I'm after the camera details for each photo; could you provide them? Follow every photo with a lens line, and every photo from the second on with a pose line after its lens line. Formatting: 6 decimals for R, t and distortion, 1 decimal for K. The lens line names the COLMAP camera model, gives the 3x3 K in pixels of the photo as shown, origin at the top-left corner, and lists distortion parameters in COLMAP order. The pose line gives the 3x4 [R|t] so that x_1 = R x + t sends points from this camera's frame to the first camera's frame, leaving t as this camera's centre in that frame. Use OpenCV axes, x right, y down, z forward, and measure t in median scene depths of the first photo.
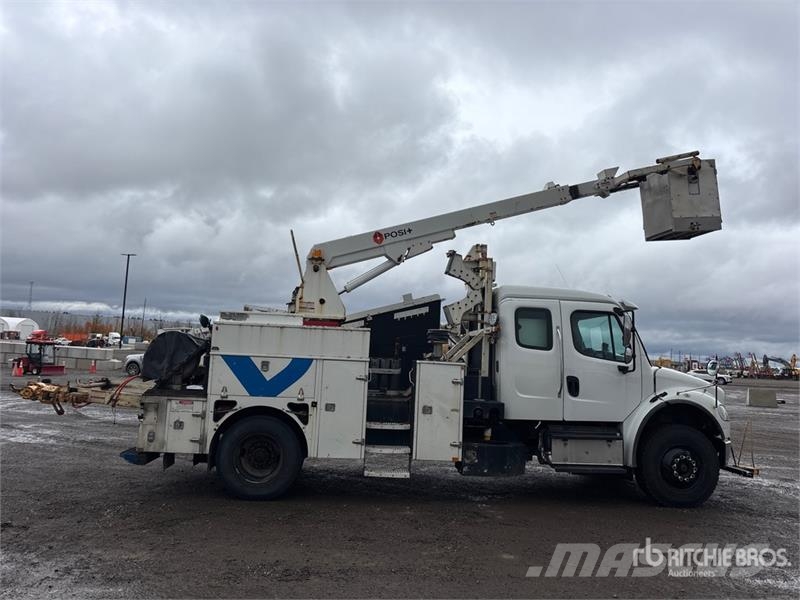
lens RADIAL K [[615.5, 0, 400.0], [0, 615.5, 300.0], [0, 0, 1]] dist [0.052491, -0.063496]
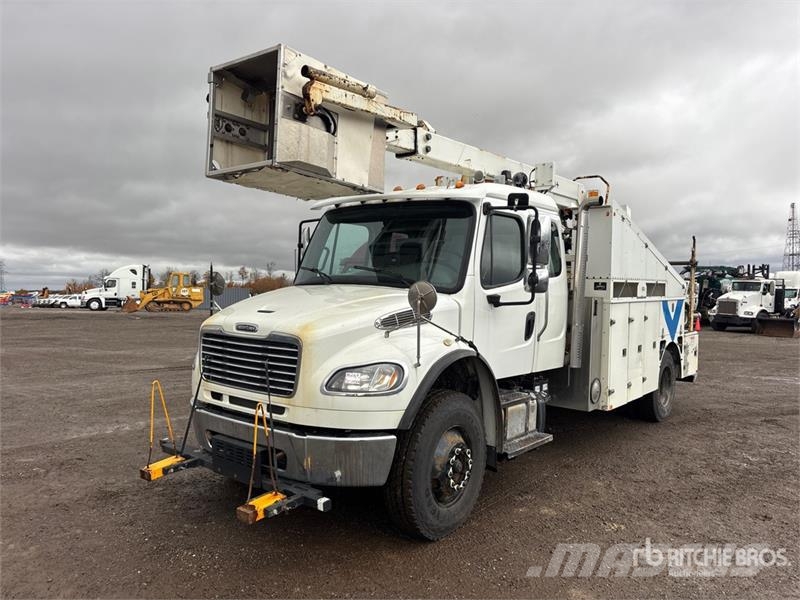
lens RADIAL K [[598.4, 0, 397.4], [0, 598.4, 307.6], [0, 0, 1]] dist [0.064725, -0.084898]
pose [[0.697821, -0.068487, 0.712991, -1.379663], [-0.052628, 0.987825, 0.146395, -0.031128], [-0.714336, -0.139681, 0.685721, 0.596936]]
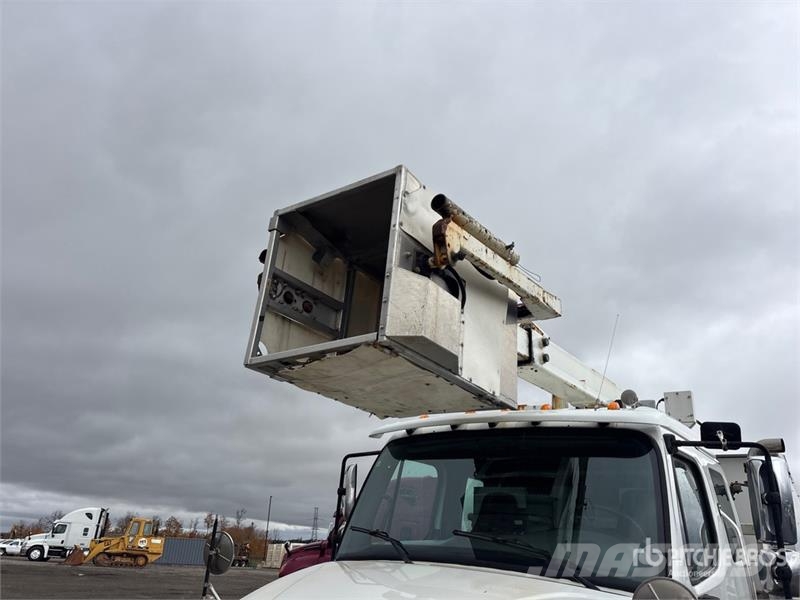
lens RADIAL K [[598.4, 0, 397.4], [0, 598.4, 307.6], [0, 0, 1]] dist [0.064725, -0.084898]
pose [[0.671149, 0.252740, 0.696908, -1.276249], [-0.094564, 0.961596, -0.257663, -0.011799], [-0.735266, 0.107028, 0.669275, 0.846333]]
